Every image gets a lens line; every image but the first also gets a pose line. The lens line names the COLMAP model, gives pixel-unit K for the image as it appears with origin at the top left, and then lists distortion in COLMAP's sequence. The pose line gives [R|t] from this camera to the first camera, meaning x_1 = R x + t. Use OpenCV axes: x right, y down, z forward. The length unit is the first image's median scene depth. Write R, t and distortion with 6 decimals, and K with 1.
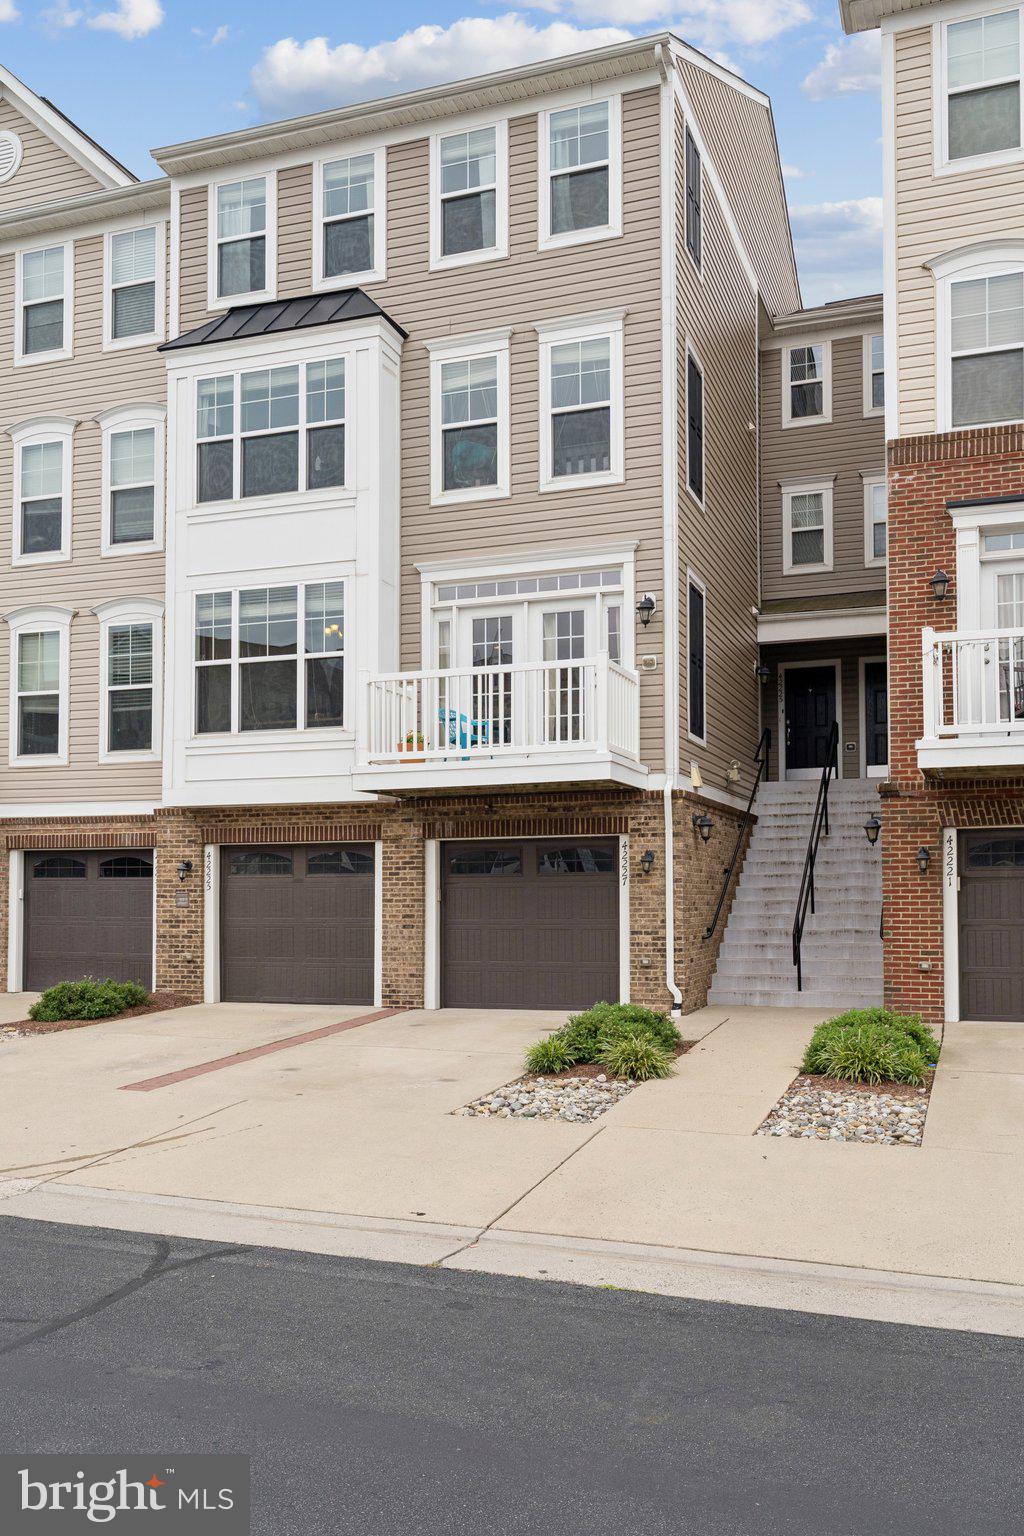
lens RADIAL K [[1208.2, 0, 447.1], [0, 1208.2, 845.9], [0, 0, 1]] dist [0.012989, -0.007099]
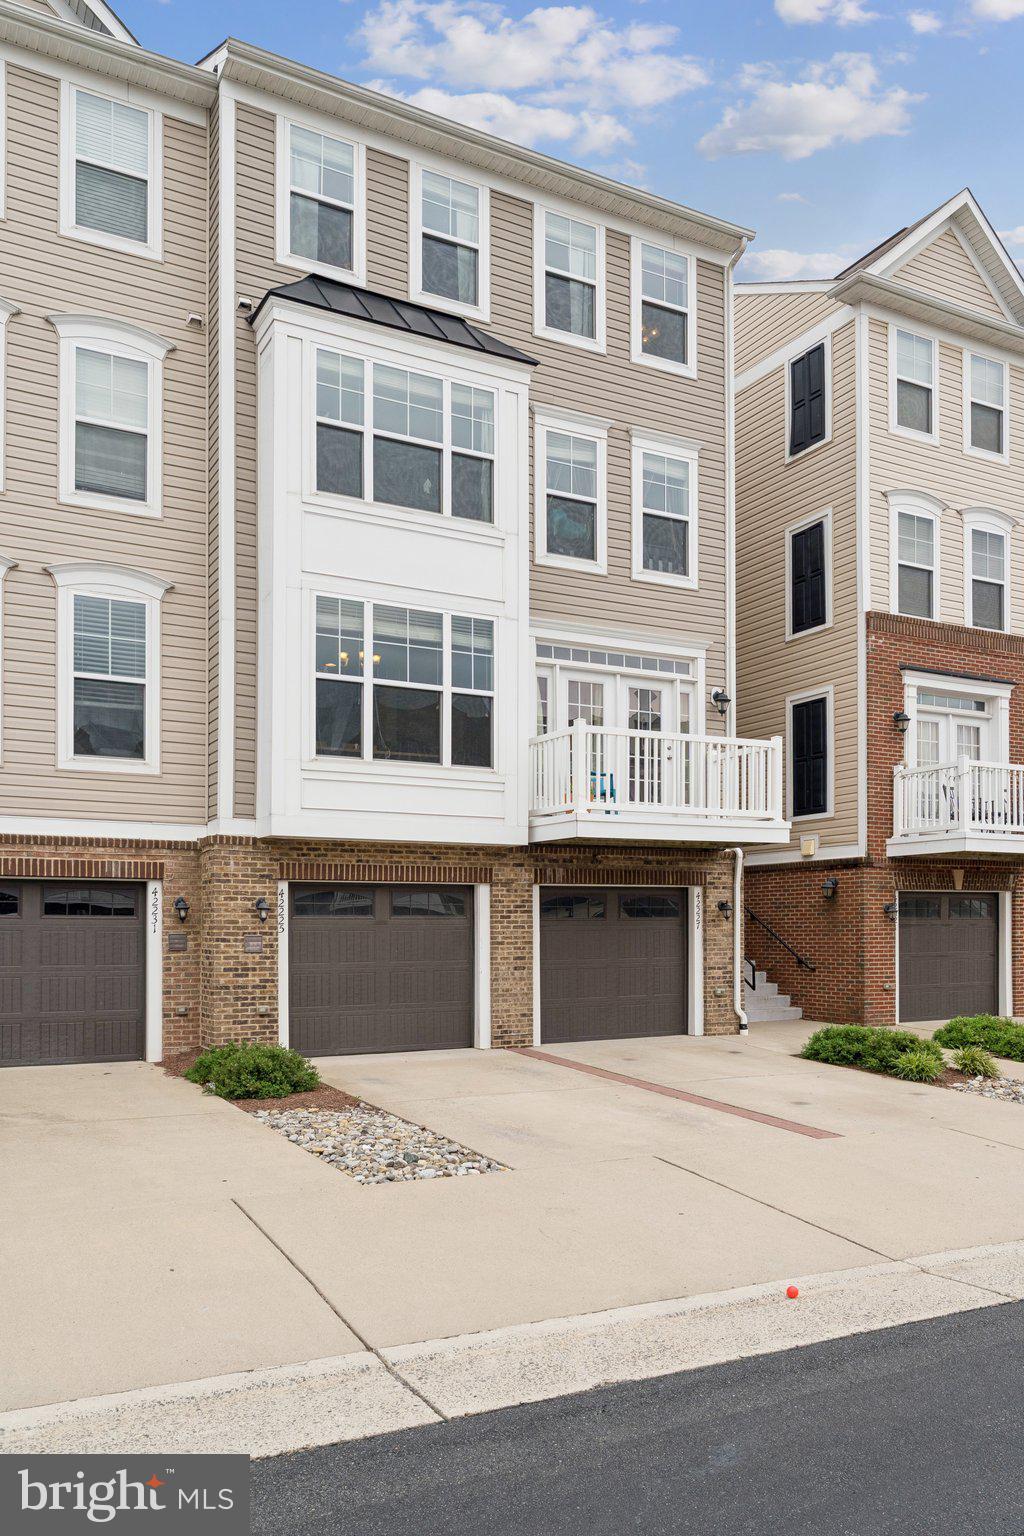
lens RADIAL K [[1088.2, 0, 570.2], [0, 1088.2, 915.7], [0, 0, 1]] dist [-0.000412, 0.001912]
pose [[0.684024, 0.010069, 0.729390, -0.672752], [-0.030031, 0.999446, 0.014366, 0.007110], [-0.728842, -0.031731, 0.683947, 0.329900]]
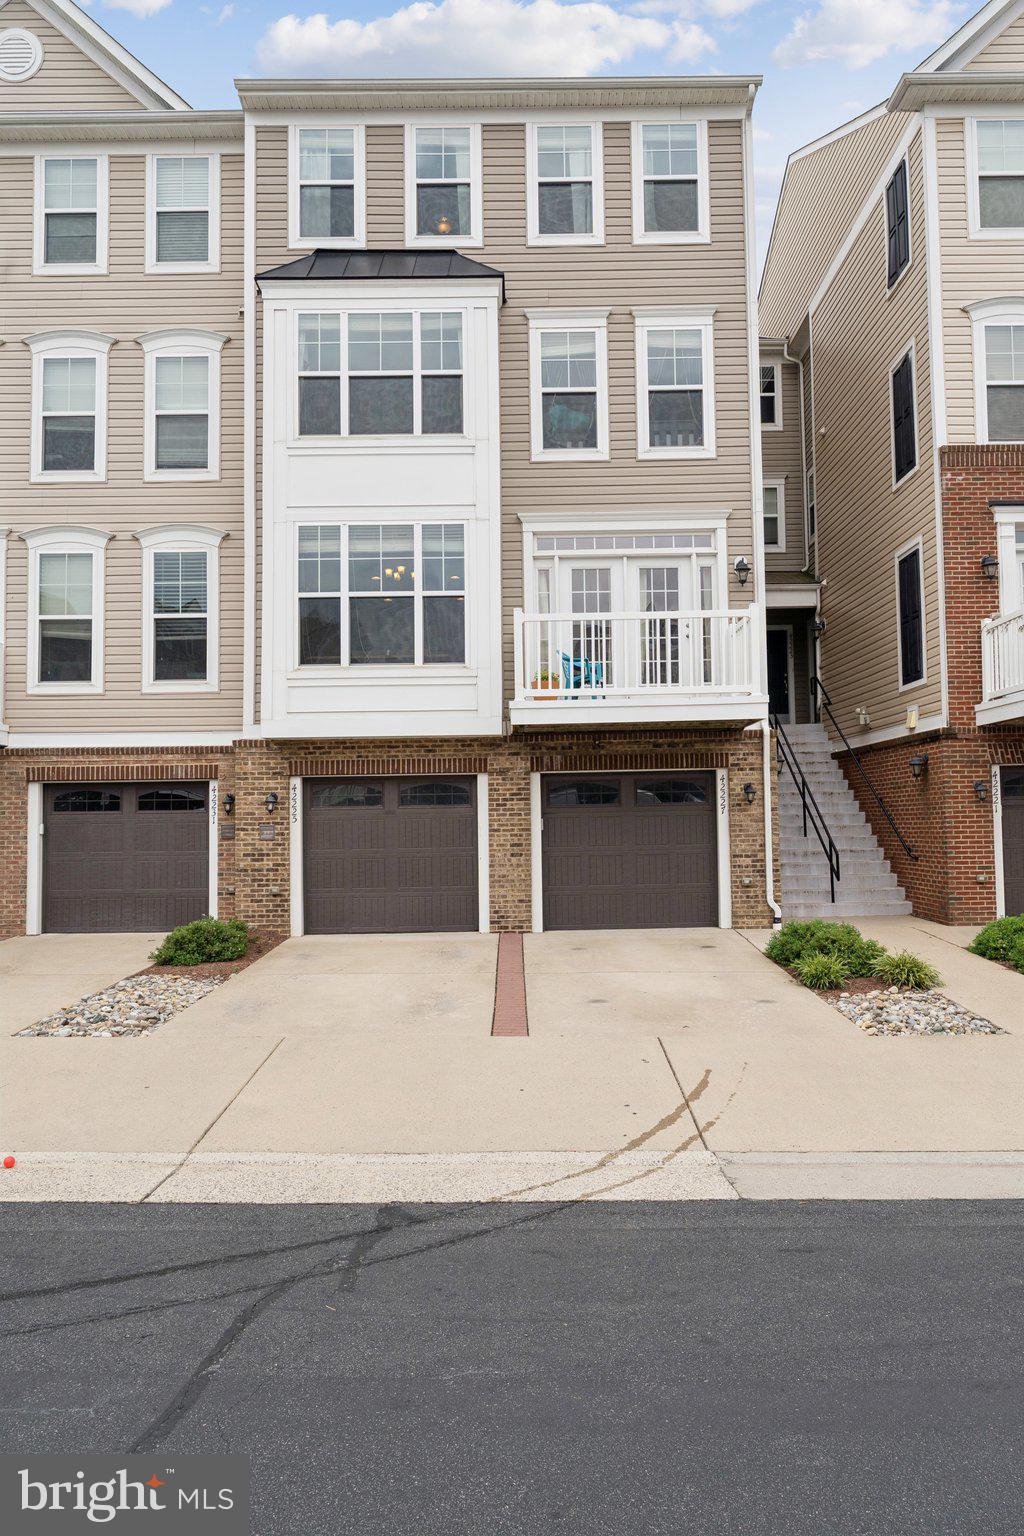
lens RADIAL K [[1051.4, 0, 511.2], [0, 1051.4, 765.8], [0, 0, 1]] dist [-0.007940, 0.004015]
pose [[0.944670, 0.007538, 0.327935, -0.334188], [-0.002028, 0.999851, -0.017140, 0.004487], [-0.328016, 0.015527, 0.944545, 0.131076]]
